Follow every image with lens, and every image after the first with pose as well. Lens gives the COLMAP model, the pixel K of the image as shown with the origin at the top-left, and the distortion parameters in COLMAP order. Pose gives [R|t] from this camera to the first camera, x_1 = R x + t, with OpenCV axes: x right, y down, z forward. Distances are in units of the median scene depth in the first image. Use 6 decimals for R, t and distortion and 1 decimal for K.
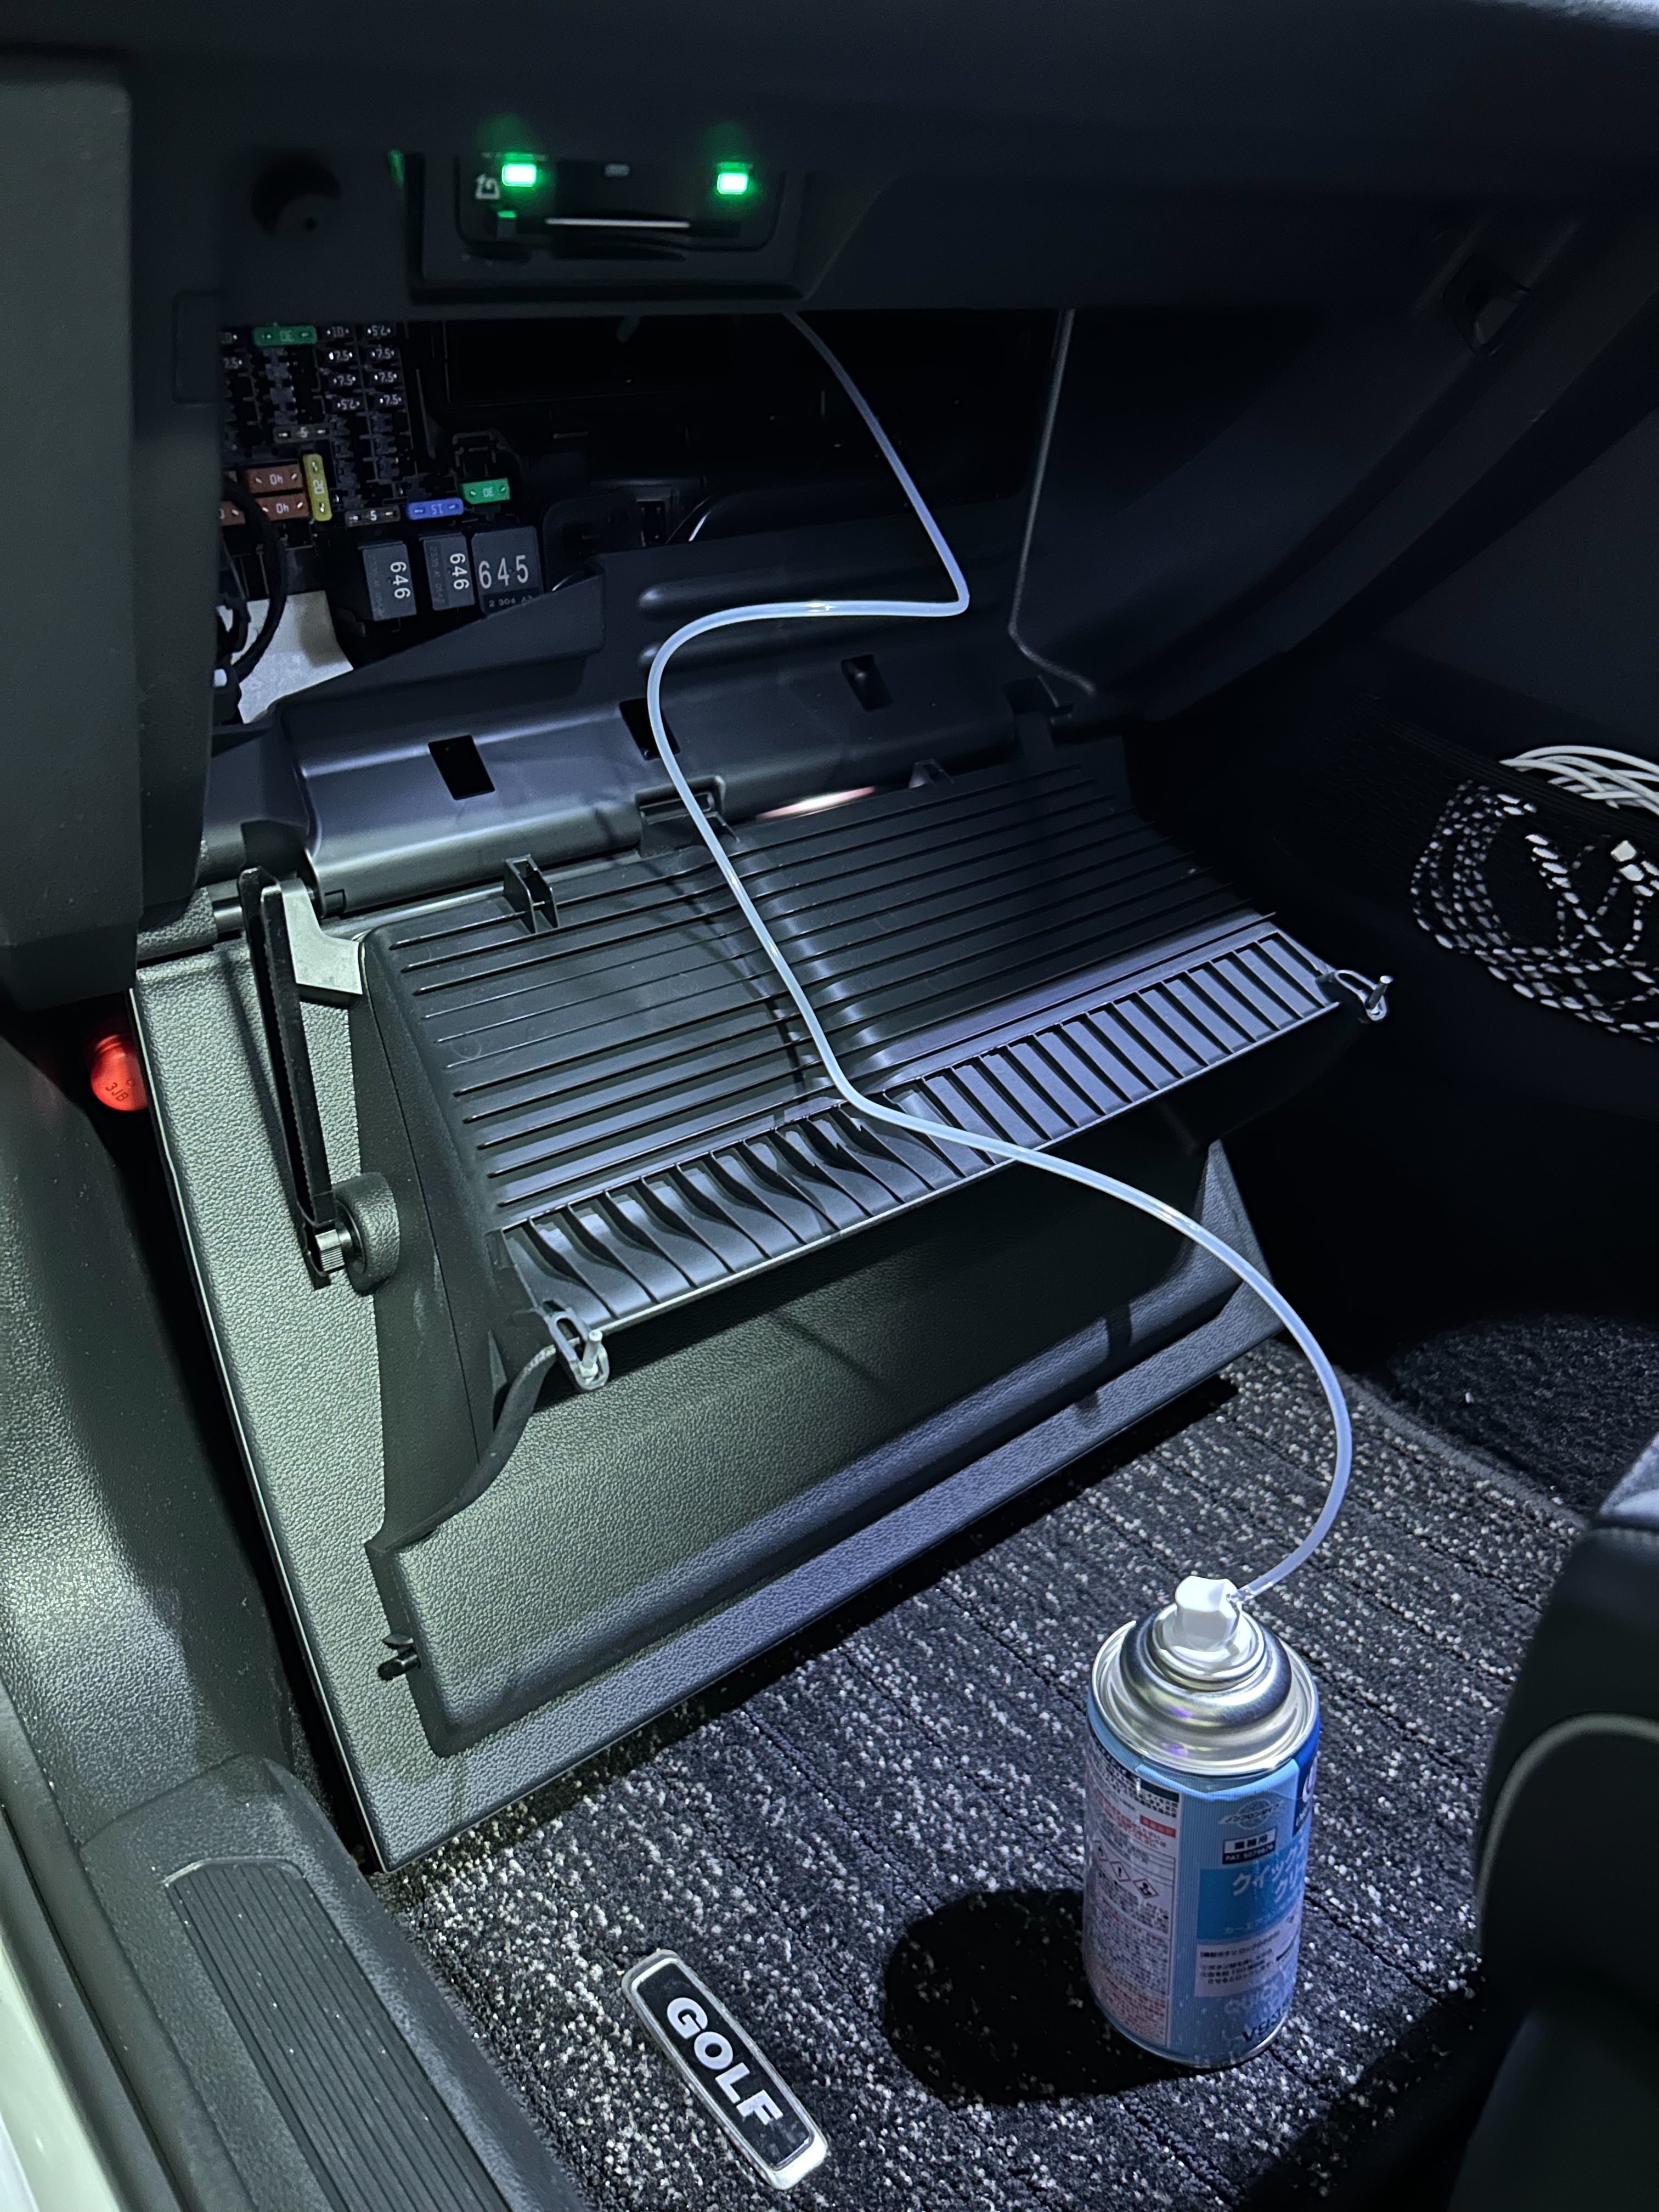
lens RADIAL K [[1687.2, 0, 837.2], [0, 1687.2, 1115.6], [0, 0, 1]] dist [0.011595, -0.031775]
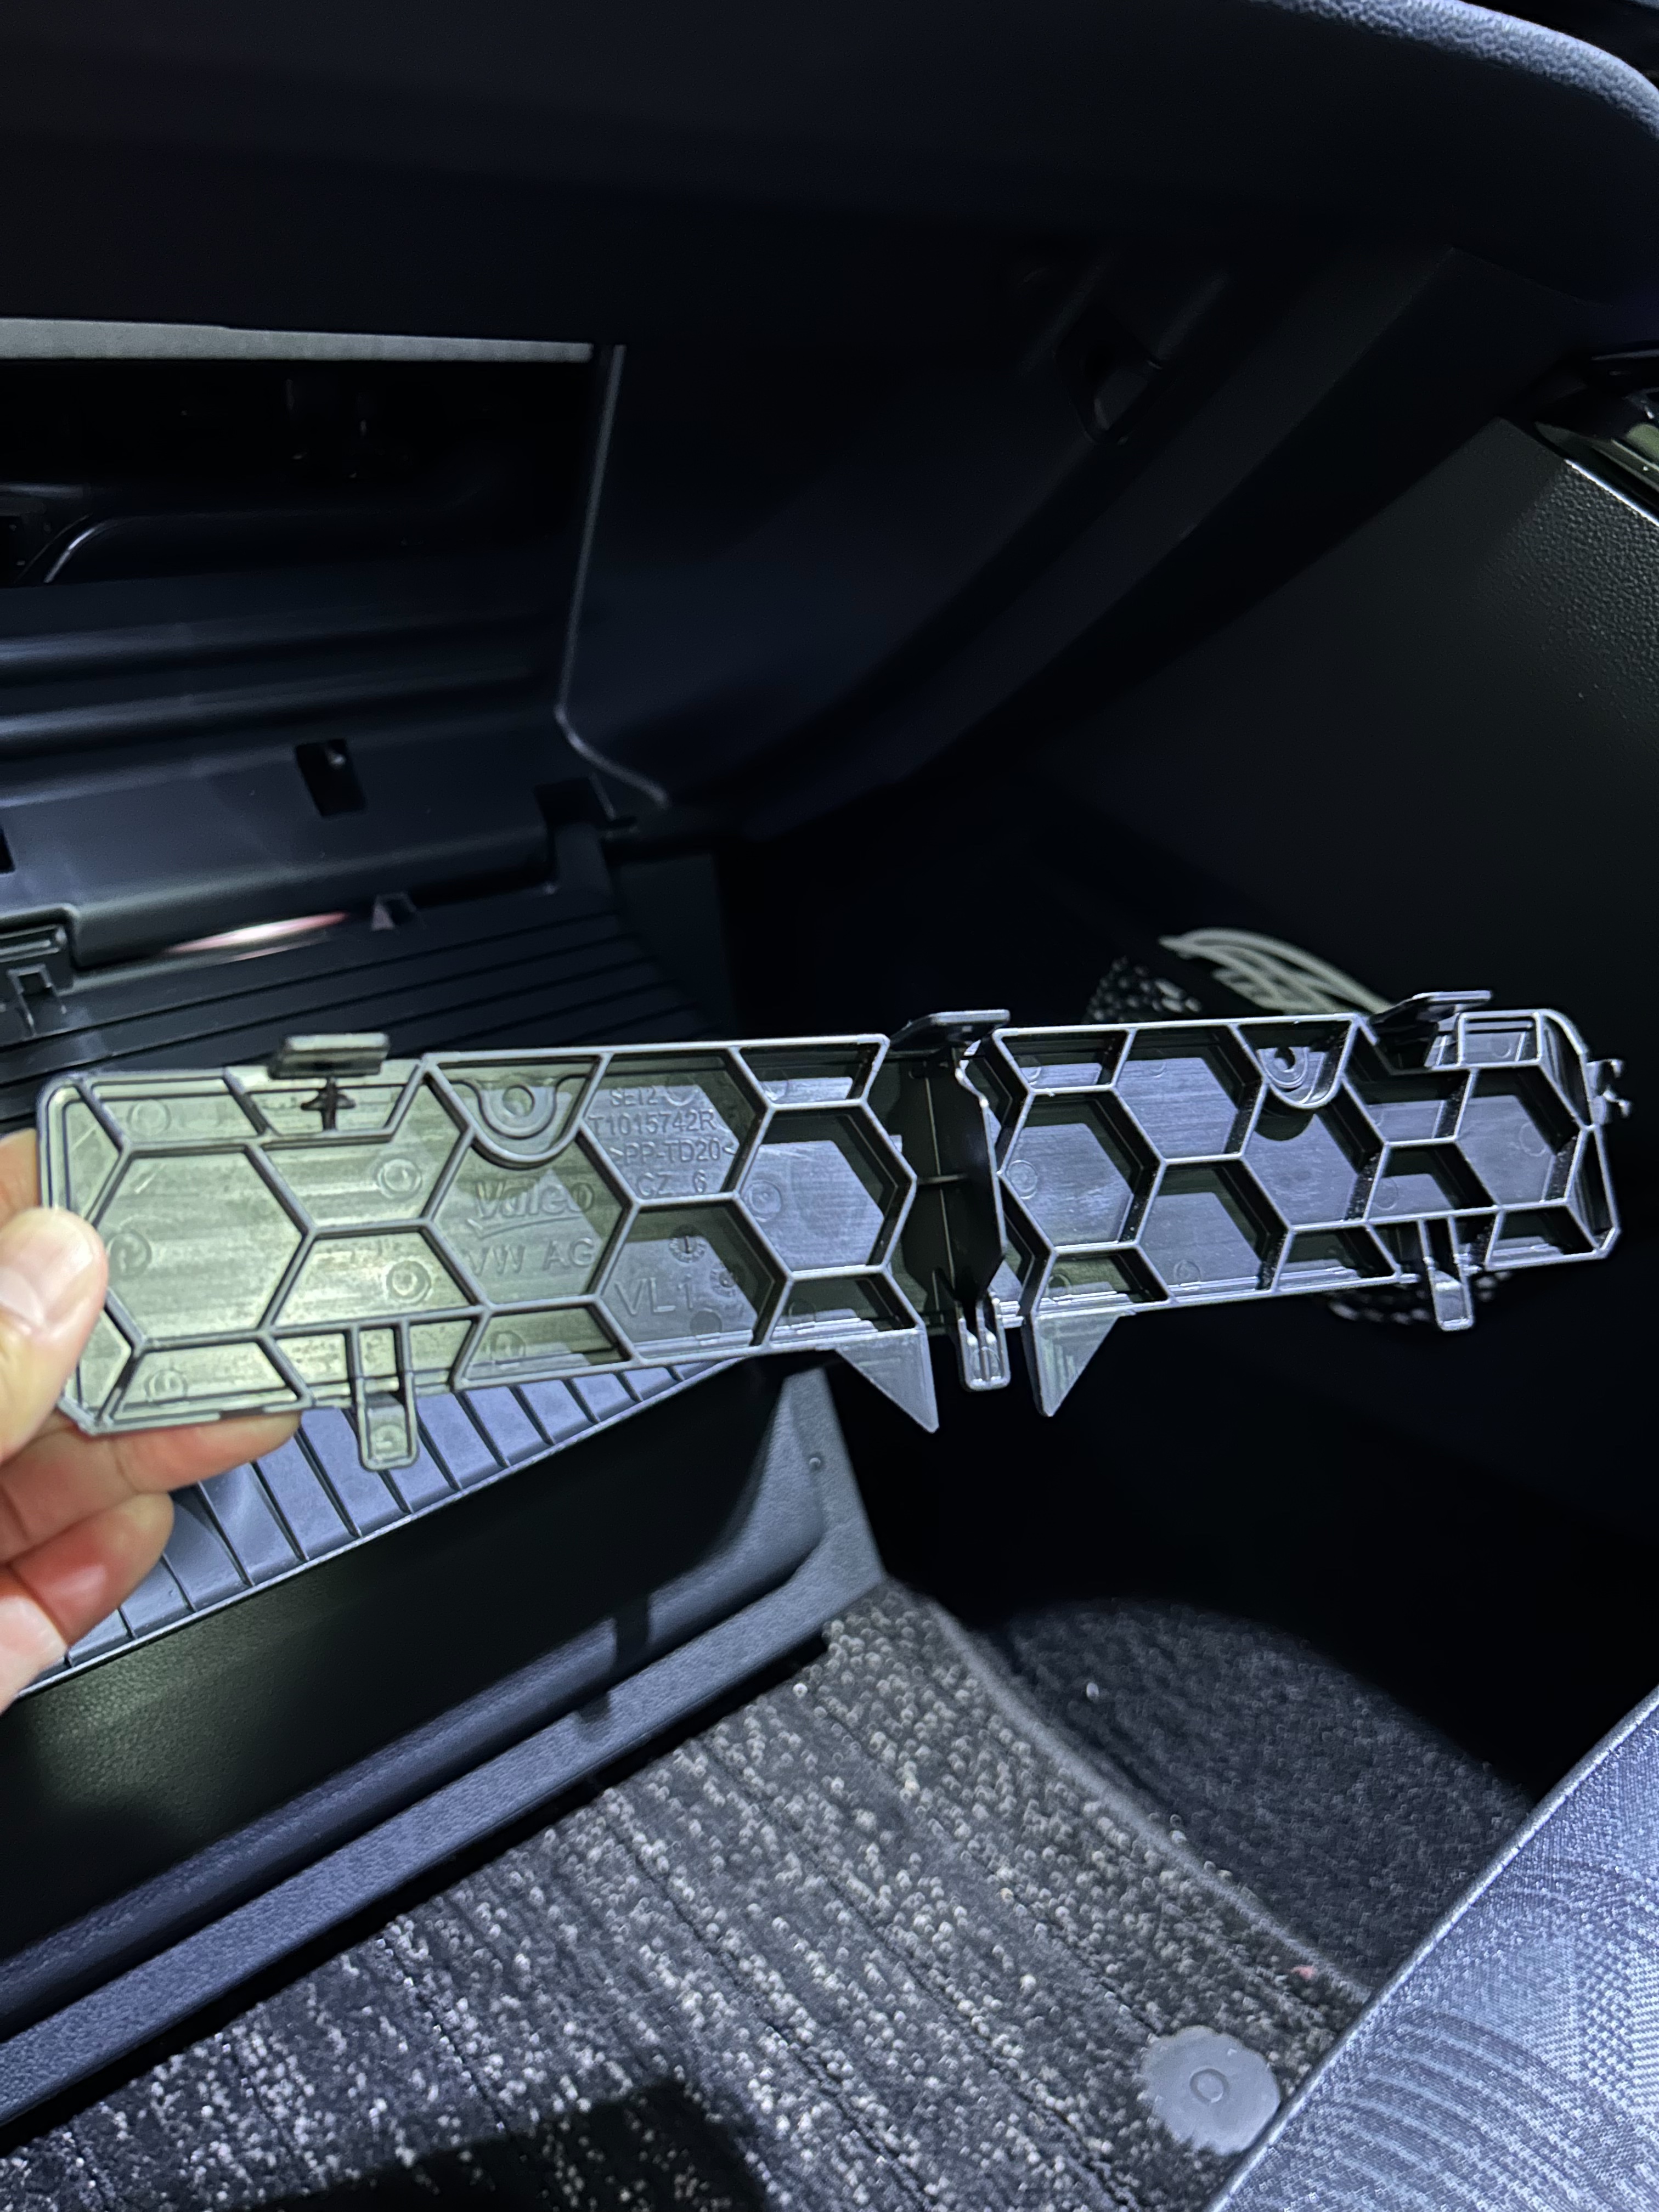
lens RADIAL K [[1687.2, 0, 828.1], [0, 1687.2, 1110.1], [0, 0, 1]] dist [0.011595, -0.031775]
pose [[0.994522, 0.069061, 0.078462, 0.178077], [-0.071583, 0.996989, 0.029798, -0.140545], [-0.076168, -0.035251, 0.996472, 0.221581]]
